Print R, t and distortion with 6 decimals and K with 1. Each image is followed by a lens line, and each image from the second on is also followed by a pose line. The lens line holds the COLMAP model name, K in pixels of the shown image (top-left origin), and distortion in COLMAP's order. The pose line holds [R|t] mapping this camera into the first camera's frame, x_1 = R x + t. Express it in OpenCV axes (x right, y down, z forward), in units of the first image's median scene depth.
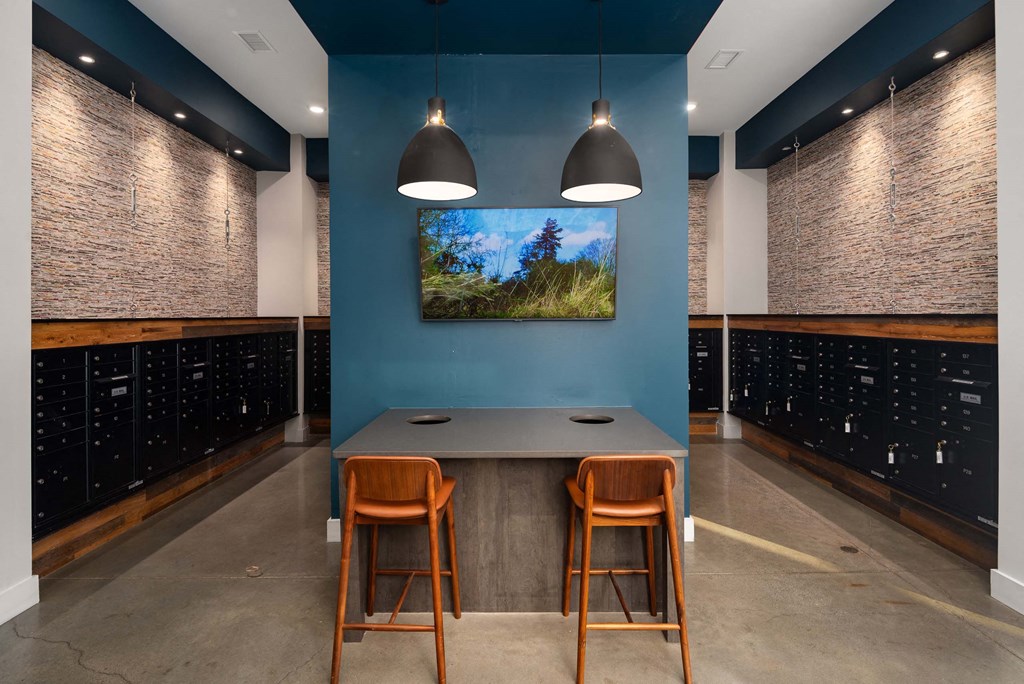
lens RADIAL K [[496.0, 0, 510.6], [0, 496.0, 317.1], [0, 0, 1]] dist [0.004619, 0.000510]
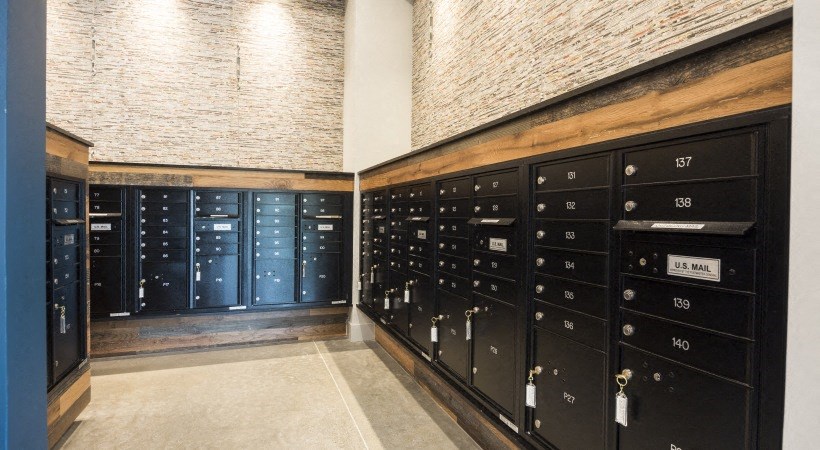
lens RADIAL K [[444.9, 0, 409.5], [0, 444.9, 223.6], [0, 0, 1]] dist [0.014622, 0.000337]
pose [[0.940583, 0.009633, 0.339429, 0.406487], [-0.014703, 0.999815, 0.012370, 0.086847], [-0.339247, -0.016626, 0.940551, 0.509157]]
